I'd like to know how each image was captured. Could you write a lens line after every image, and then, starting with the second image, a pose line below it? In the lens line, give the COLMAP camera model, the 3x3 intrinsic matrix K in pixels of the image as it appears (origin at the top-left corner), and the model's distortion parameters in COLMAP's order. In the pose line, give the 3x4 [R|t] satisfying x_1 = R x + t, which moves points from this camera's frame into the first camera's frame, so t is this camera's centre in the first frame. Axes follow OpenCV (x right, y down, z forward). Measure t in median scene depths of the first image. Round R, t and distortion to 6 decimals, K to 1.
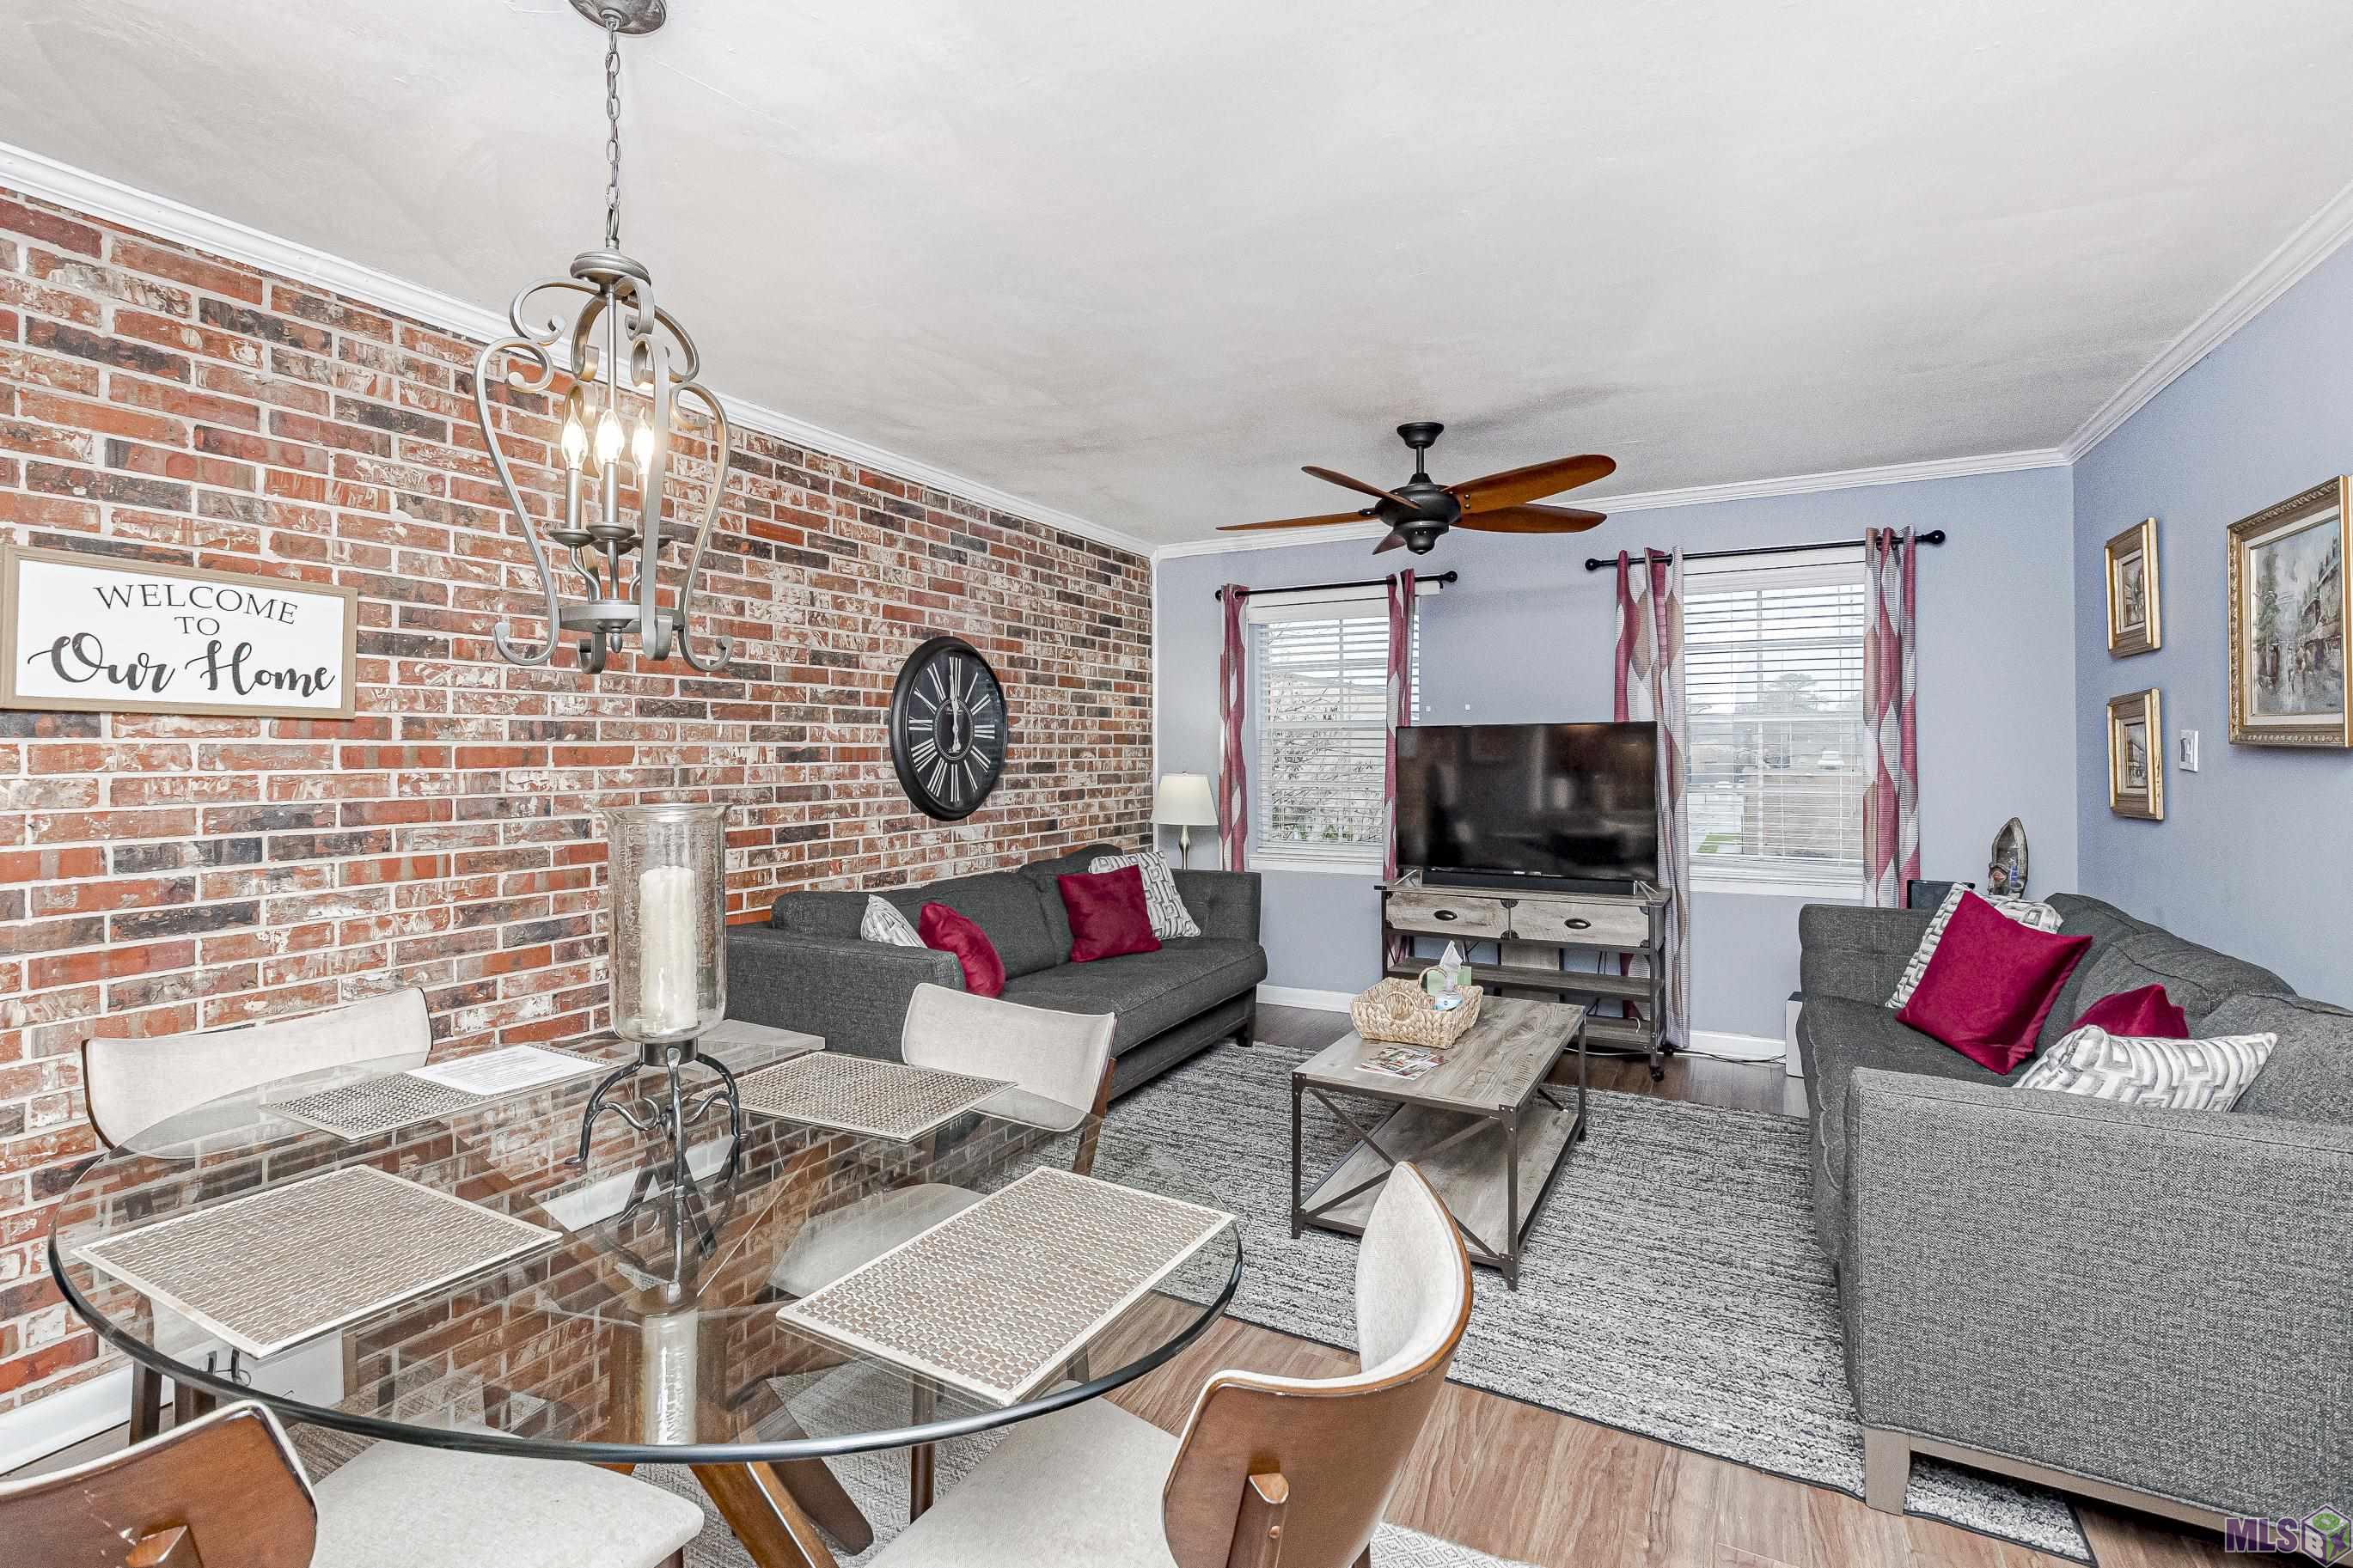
lens RADIAL K [[1172.6, 0, 1122.3], [0, 1172.6, 746.6], [0, 0, 1]] dist [-0.002942, 0.000240]
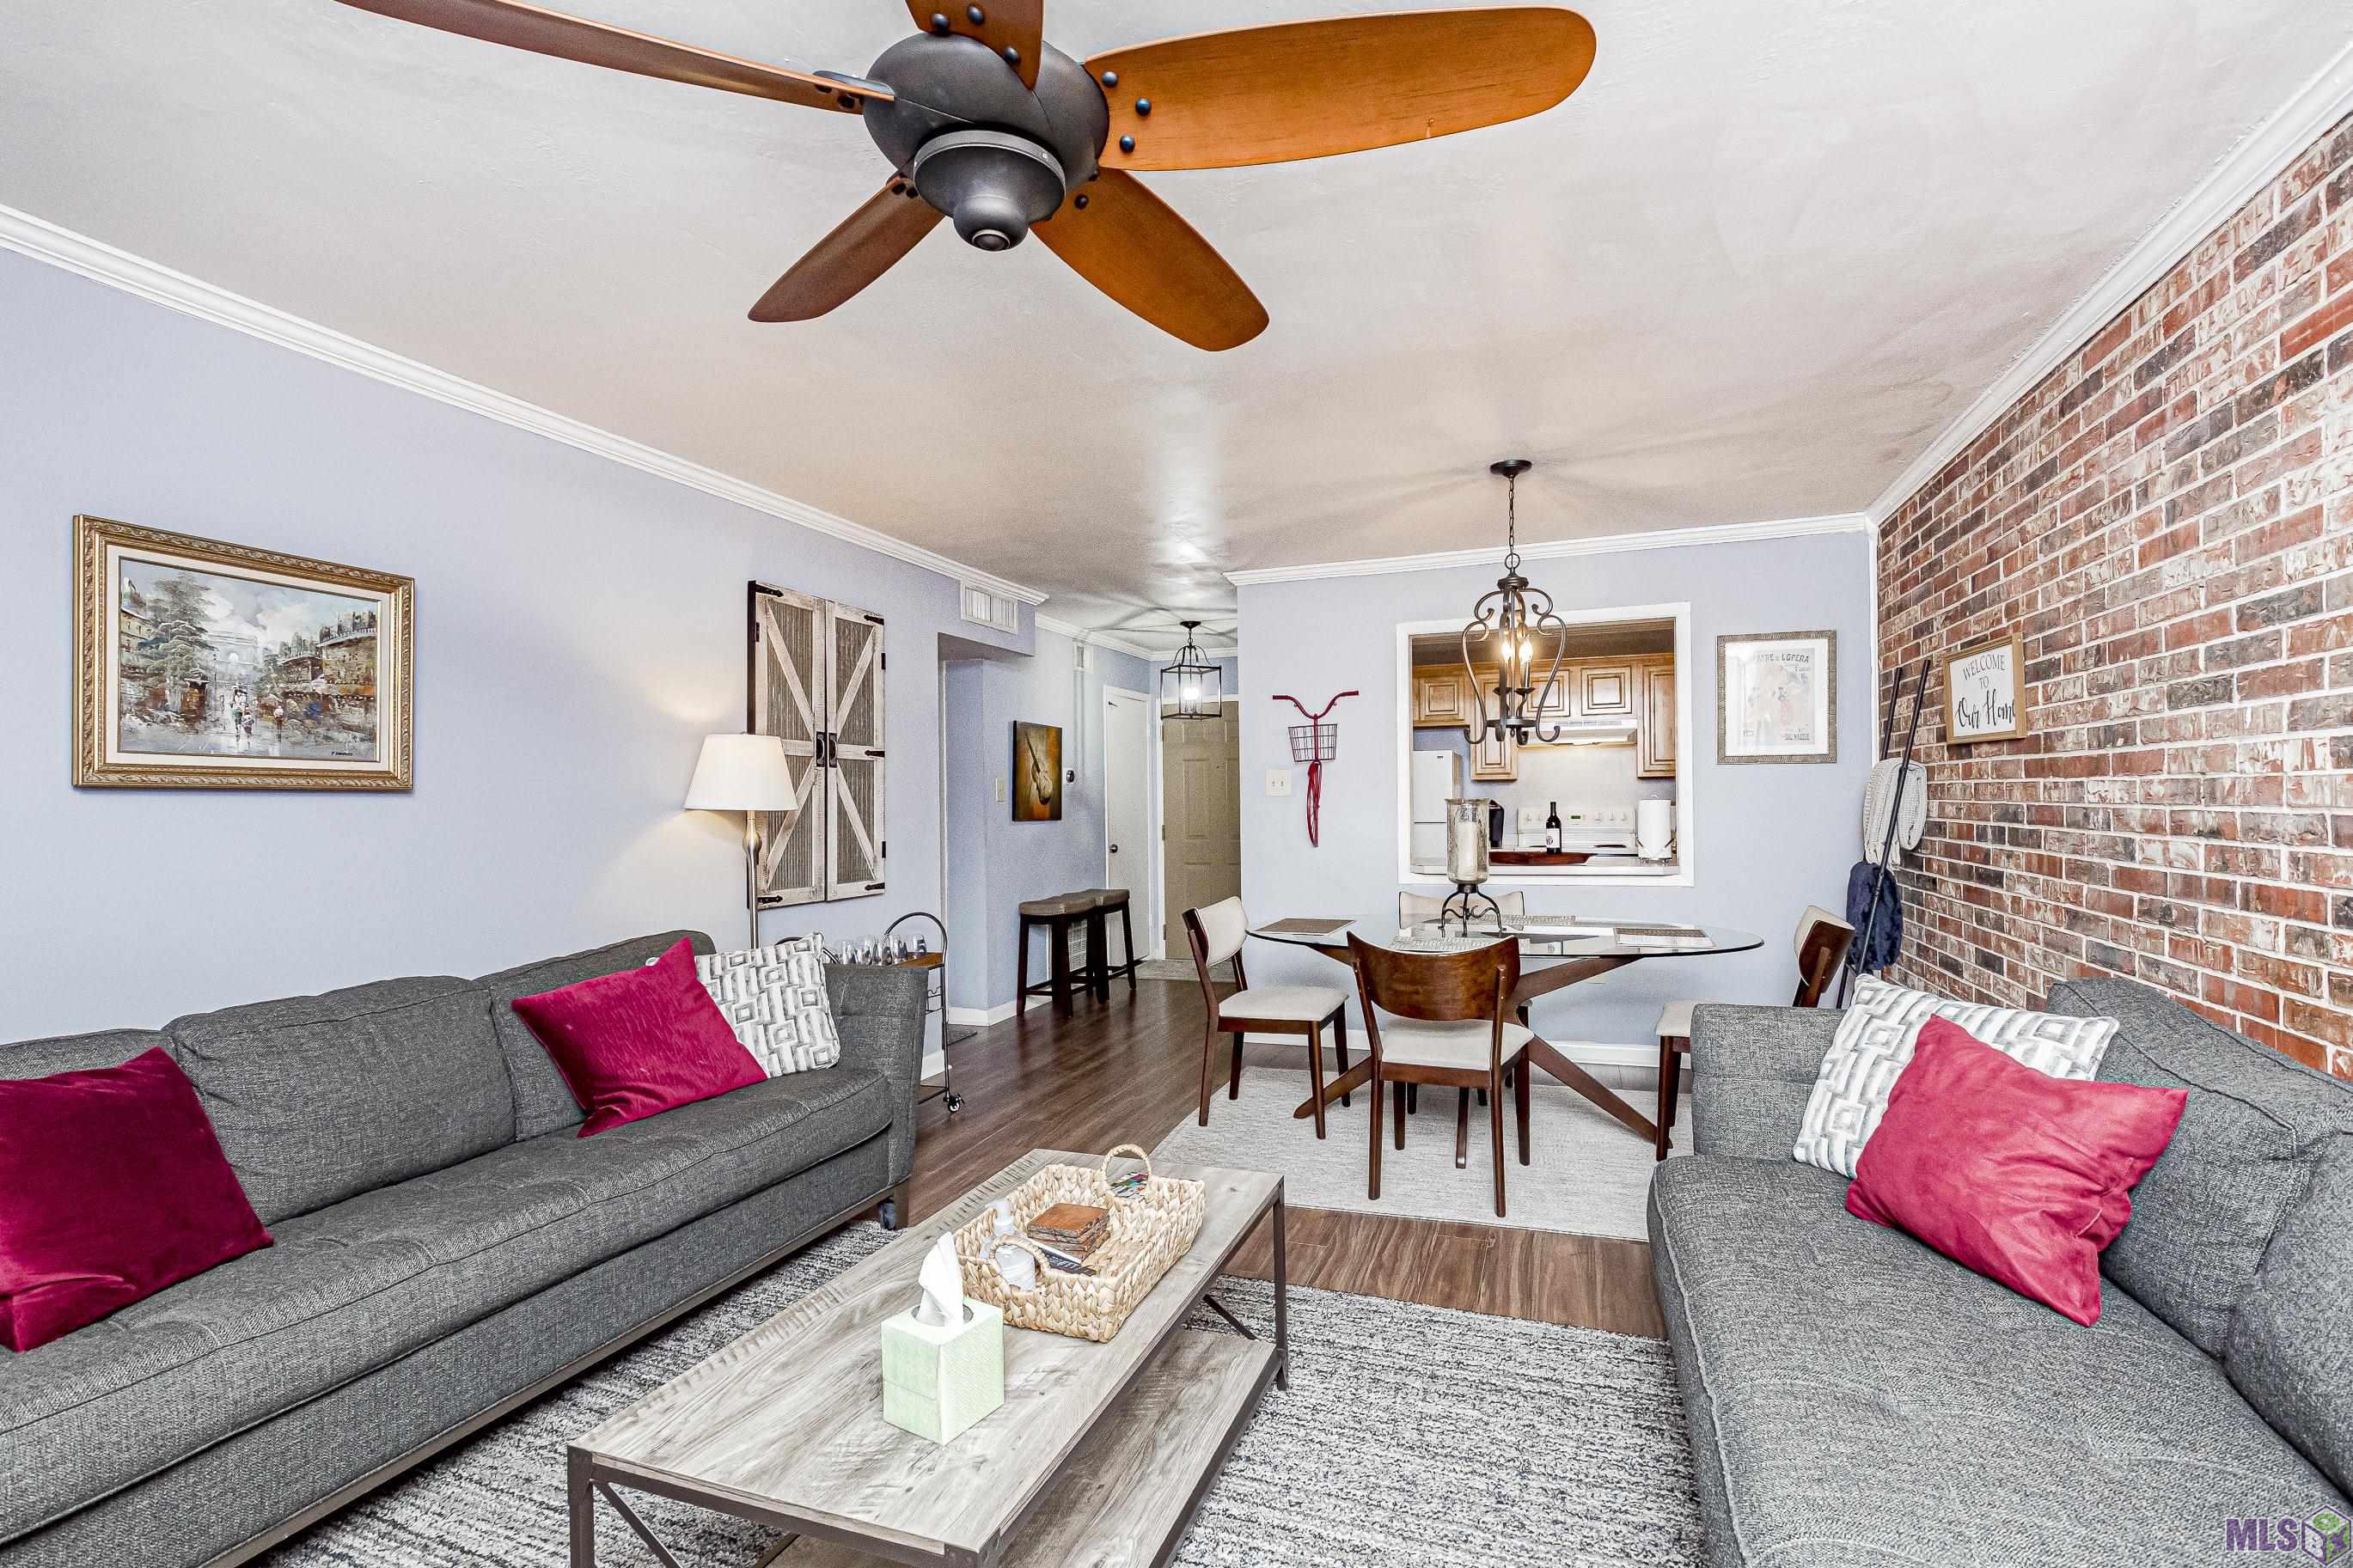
lens RADIAL K [[1075.0, 0, 1187.0], [0, 1075.0, 805.0], [0, 0, 1]] dist [0.001259, 0.000159]
pose [[-0.988510, 0.020679, -0.149732, 0.362272], [0.020352, 0.999786, 0.003717, 0.023498], [0.149777, 0.000627, -0.988720, 1.840788]]
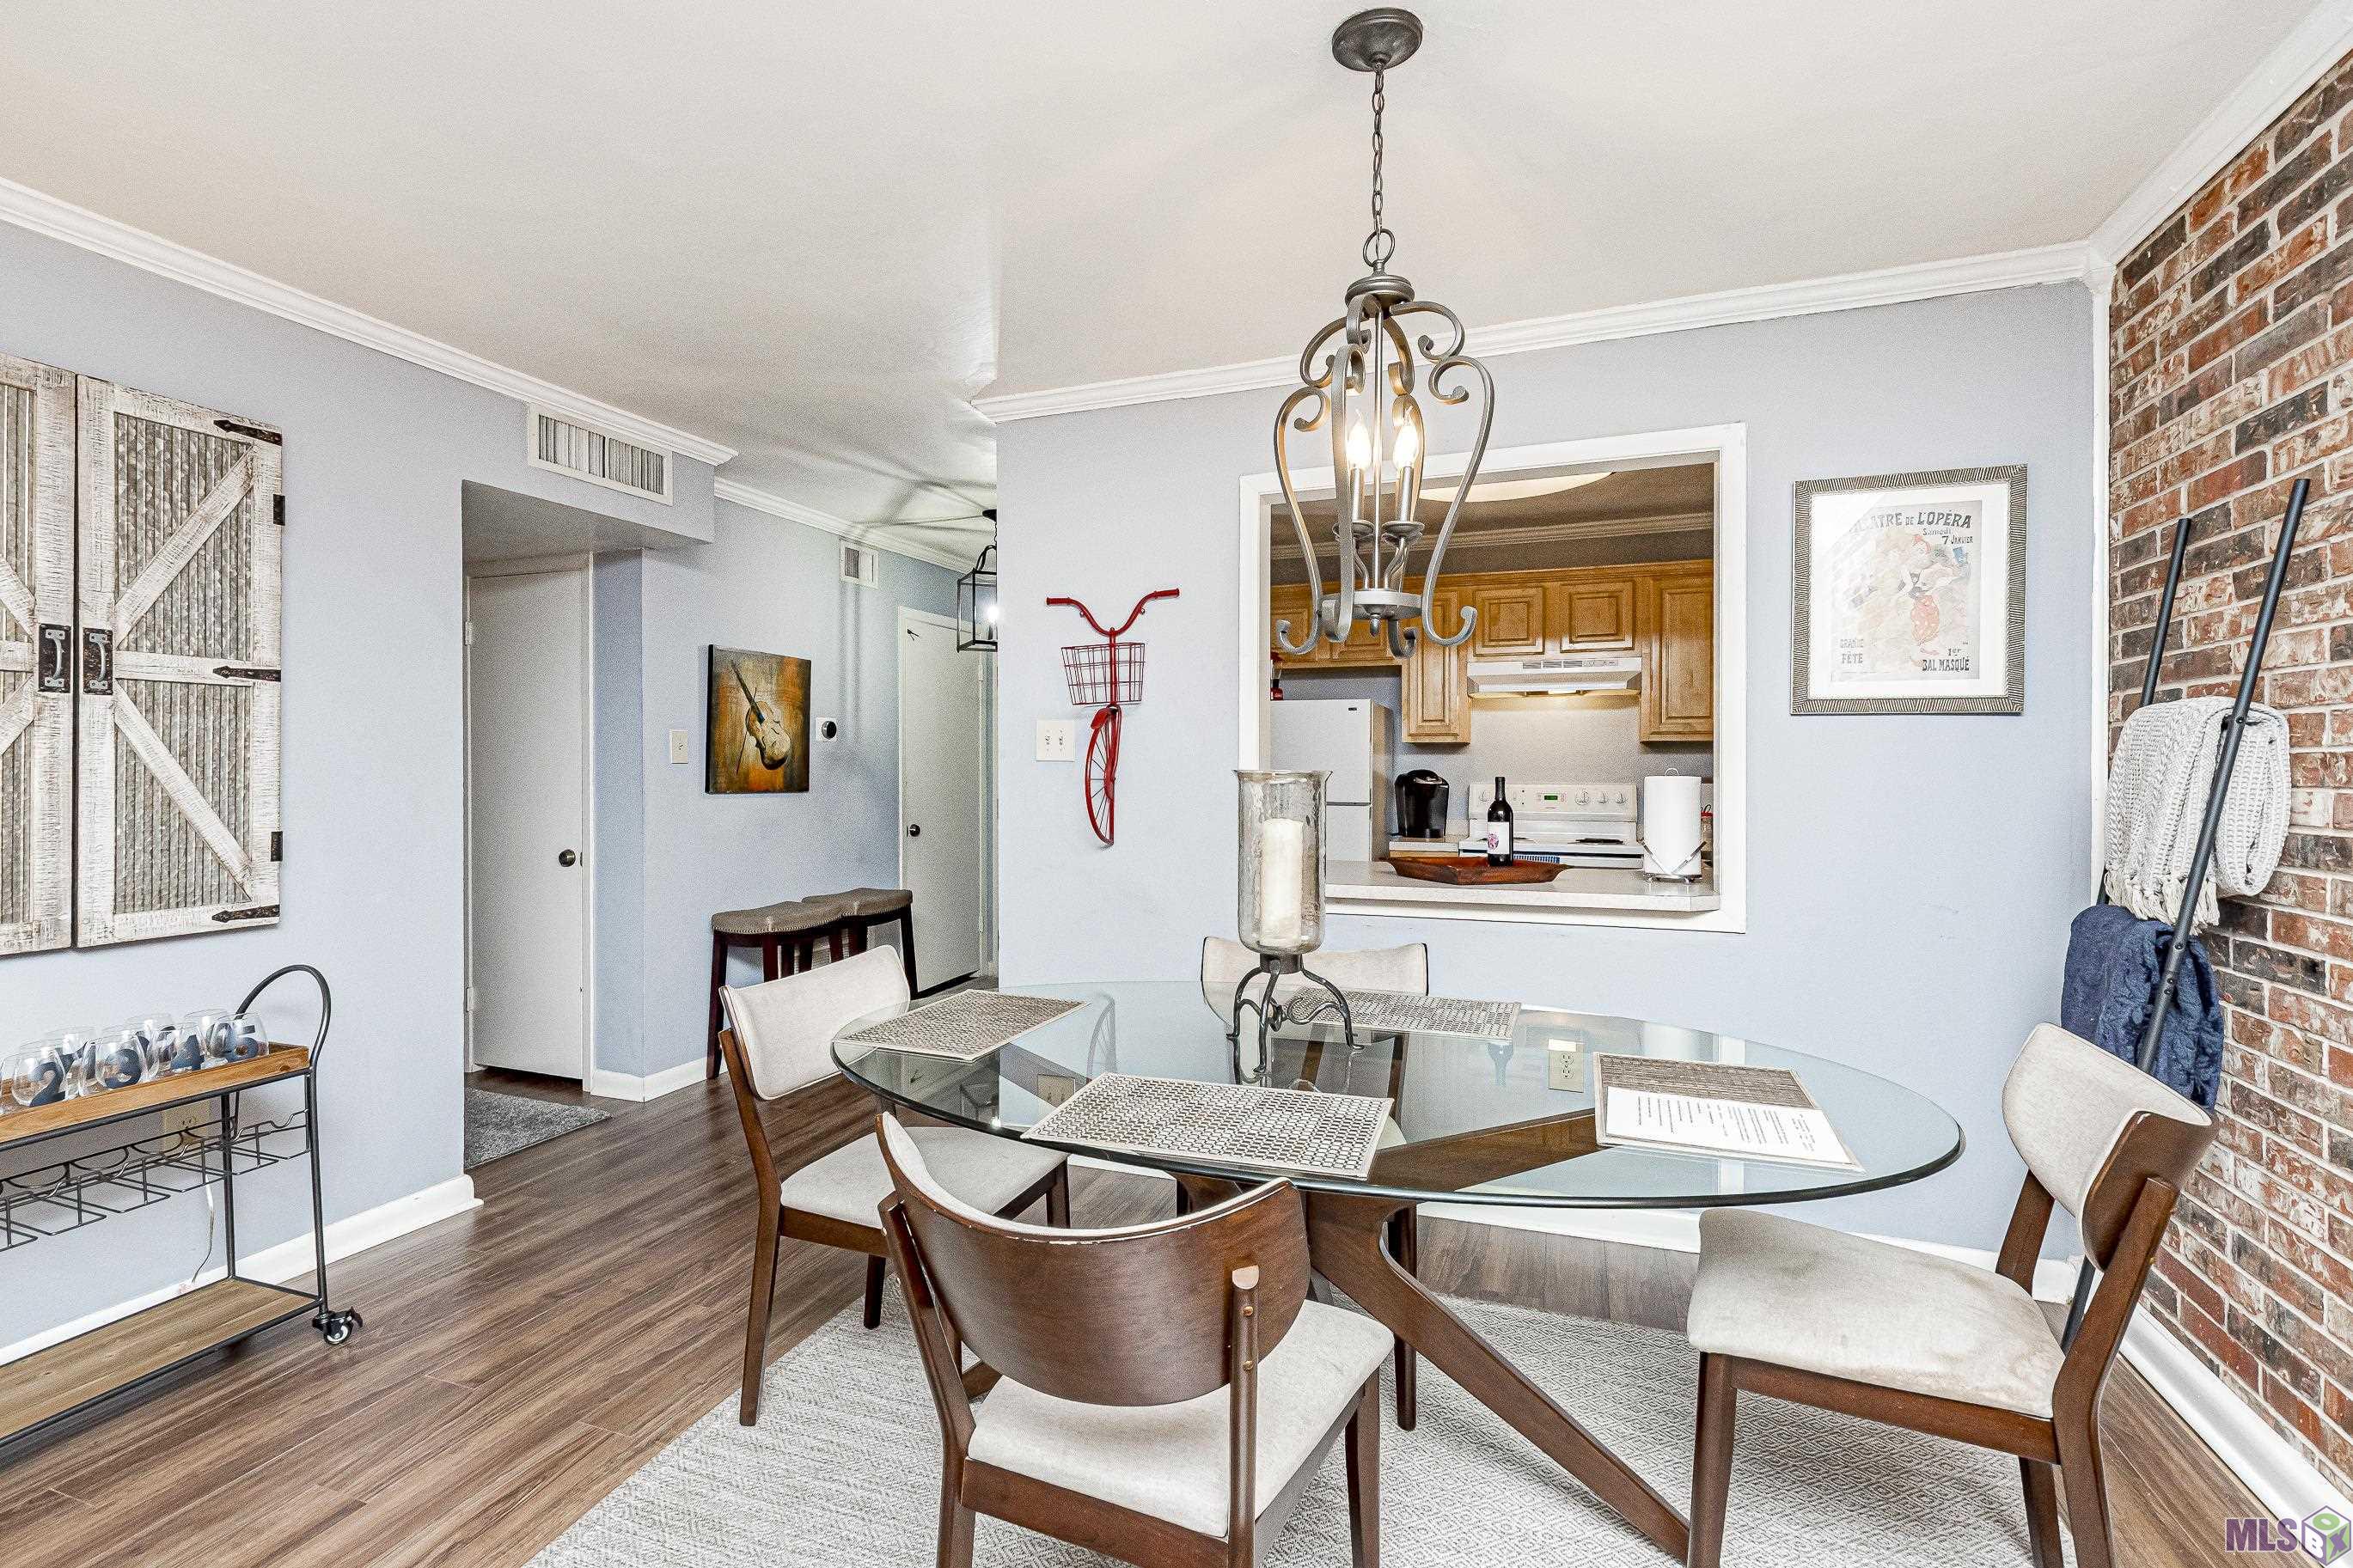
lens RADIAL K [[1078.5, 0, 1138.6], [0, 1078.5, 774.1], [0, 0, 1]] dist [-0.004310, 0.000547]
pose [[-0.993301, 0.007054, -0.115345, -0.030728], [0.006299, 0.999956, 0.006910, 0.024590], [0.115388, 0.006137, -0.993302, 1.179472]]
